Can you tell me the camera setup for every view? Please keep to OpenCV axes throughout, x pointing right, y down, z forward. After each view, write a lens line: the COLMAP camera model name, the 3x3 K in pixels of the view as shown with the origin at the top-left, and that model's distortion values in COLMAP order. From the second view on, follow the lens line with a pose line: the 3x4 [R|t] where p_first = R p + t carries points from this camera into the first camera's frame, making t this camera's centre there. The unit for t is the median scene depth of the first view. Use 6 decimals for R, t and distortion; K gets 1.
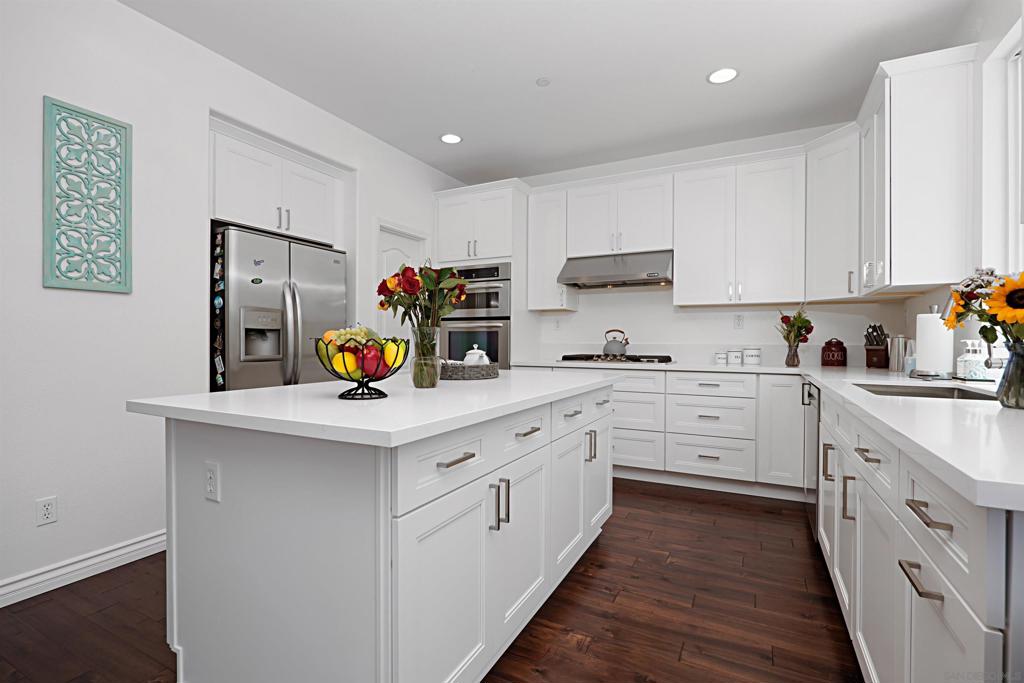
lens RADIAL K [[473.3, 0, 509.0], [0, 473.3, 345.6], [0, 0, 1]] dist [-0.010832, 0.000272]
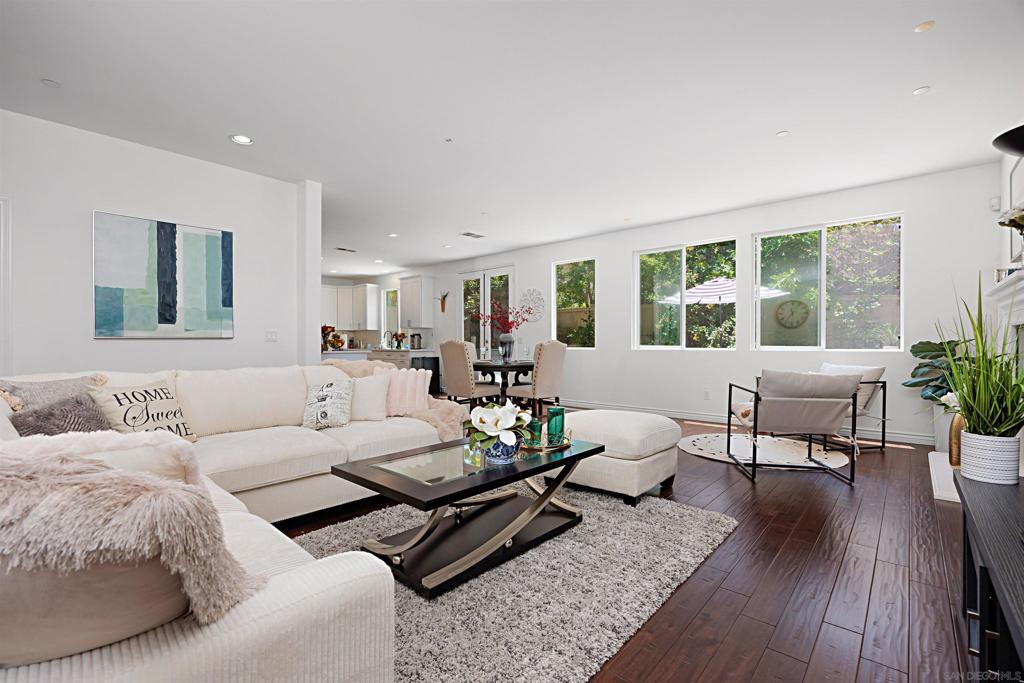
lens RADIAL K [[458.8, 0, 505.6], [0, 458.8, 347.0], [0, 0, 1]] dist [-0.000613, 0.000272]
pose [[0.249152, -0.009335, 0.968419, -2.380276], [0.009224, 0.999931, 0.007266, 0.020419], [-0.968420, 0.007123, 0.249221, -1.081422]]
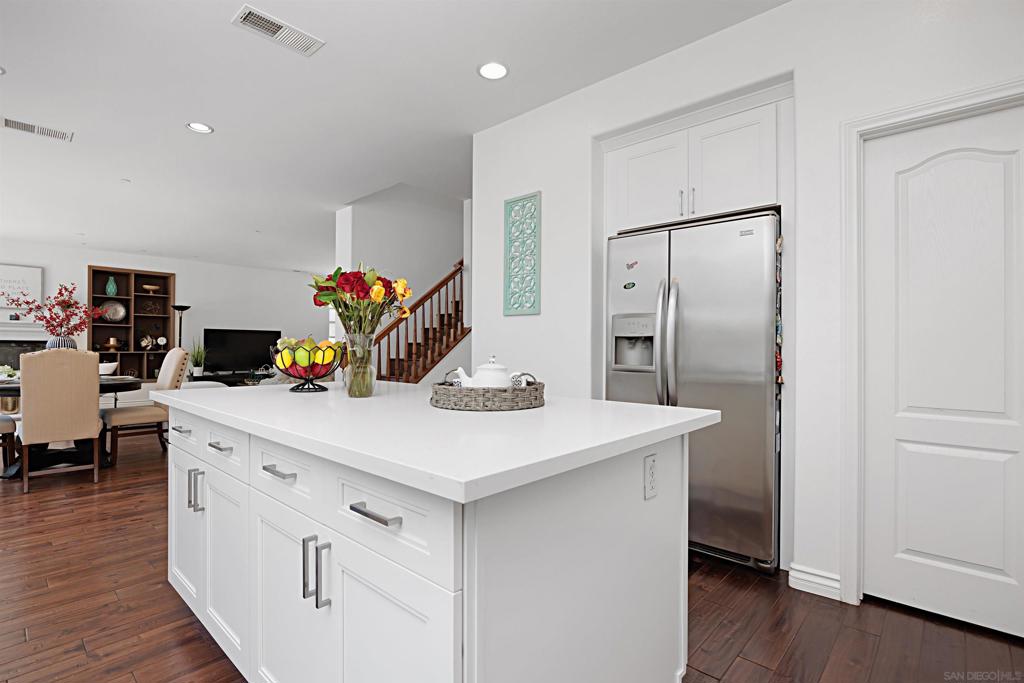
lens RADIAL K [[490.6, 0, 512.9], [0, 490.6, 343.3], [0, 0, 1]] dist [-0.020283, 0.000280]
pose [[-0.261535, -0.005480, -0.965179, 0.401729], [-0.014626, 0.999892, -0.001714, -0.014816], [0.965083, 0.013669, -0.261586, 0.885379]]
